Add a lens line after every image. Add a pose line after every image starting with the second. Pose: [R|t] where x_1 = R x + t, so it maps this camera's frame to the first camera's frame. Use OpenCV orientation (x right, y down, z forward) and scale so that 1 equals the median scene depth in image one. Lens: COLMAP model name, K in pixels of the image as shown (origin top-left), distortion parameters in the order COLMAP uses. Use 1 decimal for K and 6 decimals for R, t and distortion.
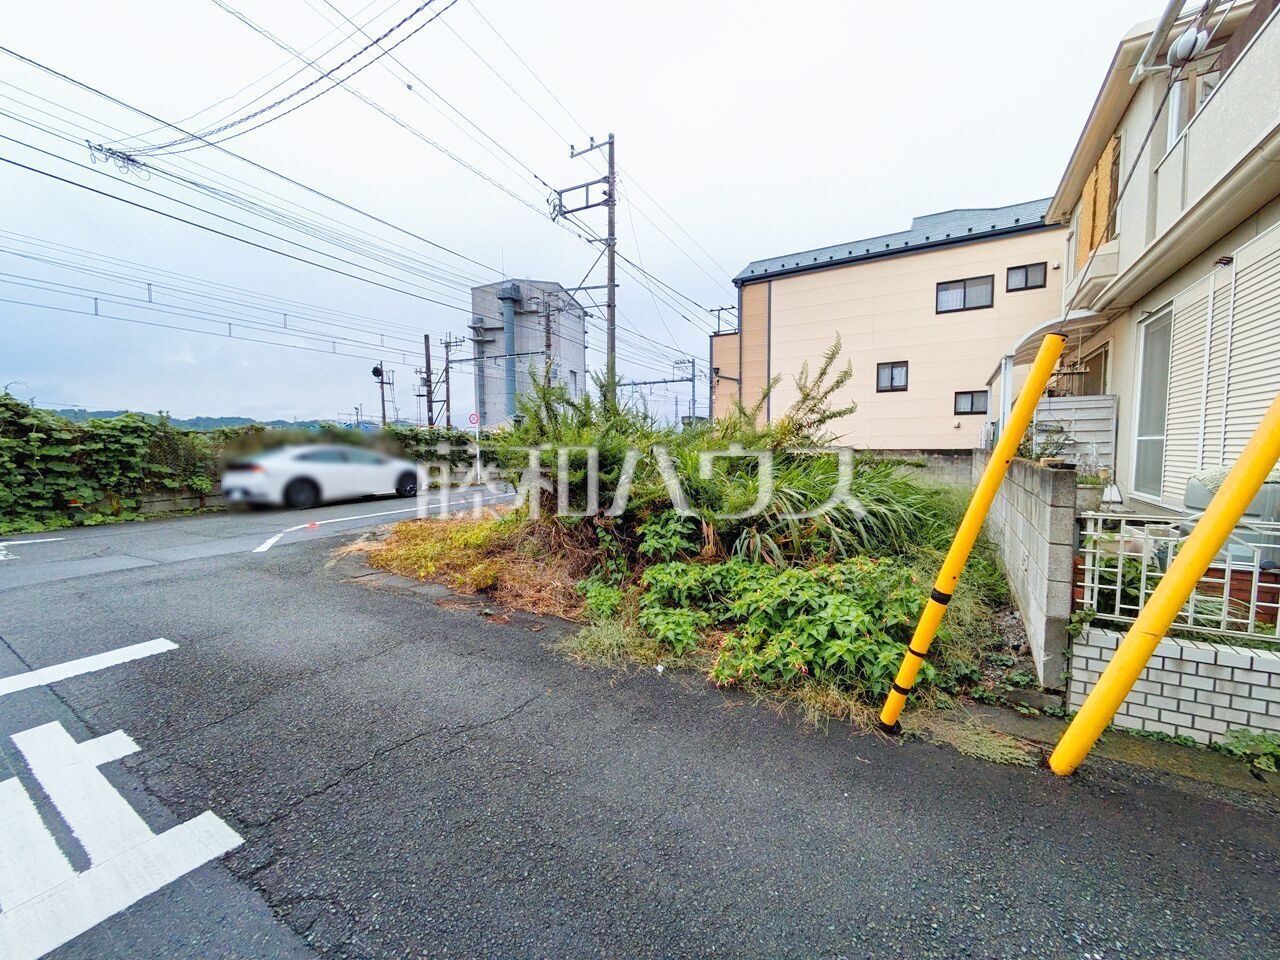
lens RADIAL K [[504.0, 0, 640.2], [0, 504.0, 483.4], [0, 0, 1]] dist [-0.002577, 0.000803]
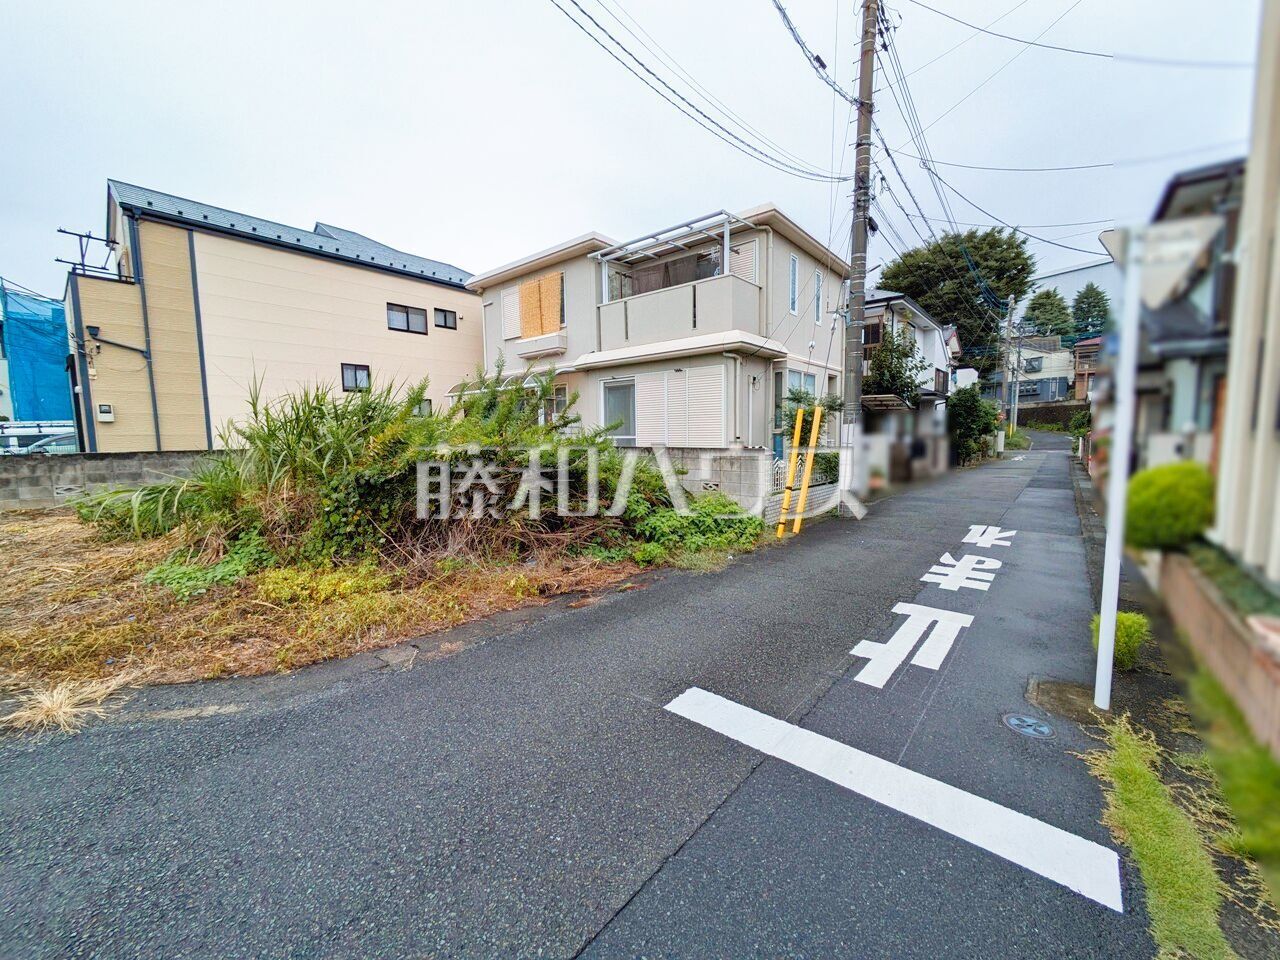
lens RADIAL K [[504.0, 0, 640.2], [0, 504.0, 483.4], [0, 0, 1]] dist [-0.002577, 0.000803]
pose [[0.150044, -0.087693, 0.984783, -0.477463], [0.084578, 0.993546, 0.075587, -0.021106], [-0.985055, 0.071949, 0.156493, 0.260638]]
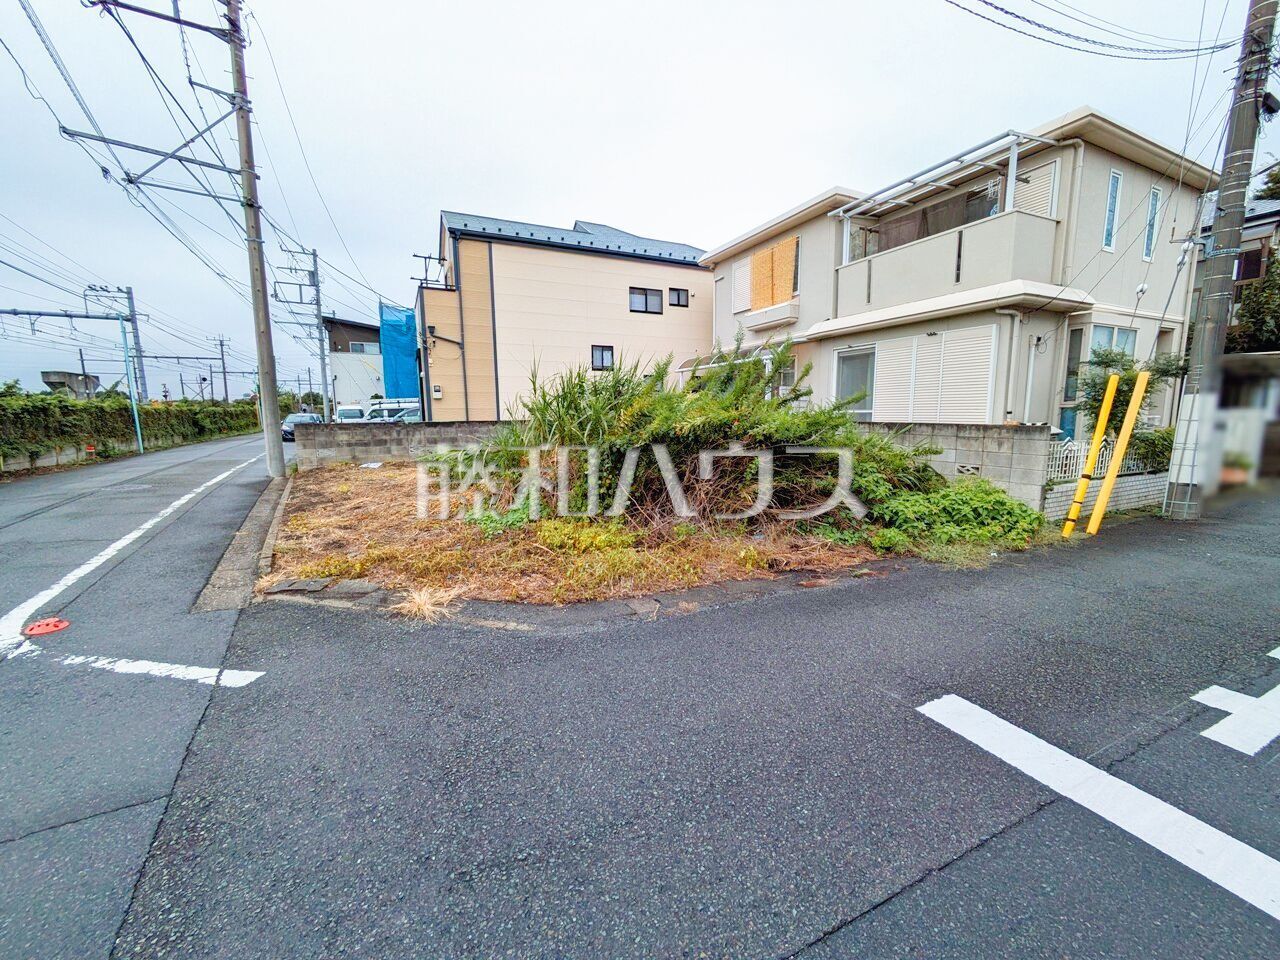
lens RADIAL K [[504.3, 0, 642.6], [0, 504.3, 482.5], [0, 0, 1]] dist [-0.000164, 0.000565]
pose [[0.539791, -0.113593, 0.834100, -0.482756], [0.067897, 0.993500, 0.091362, -0.021296], [-0.839056, 0.007316, 0.543995, 0.272548]]
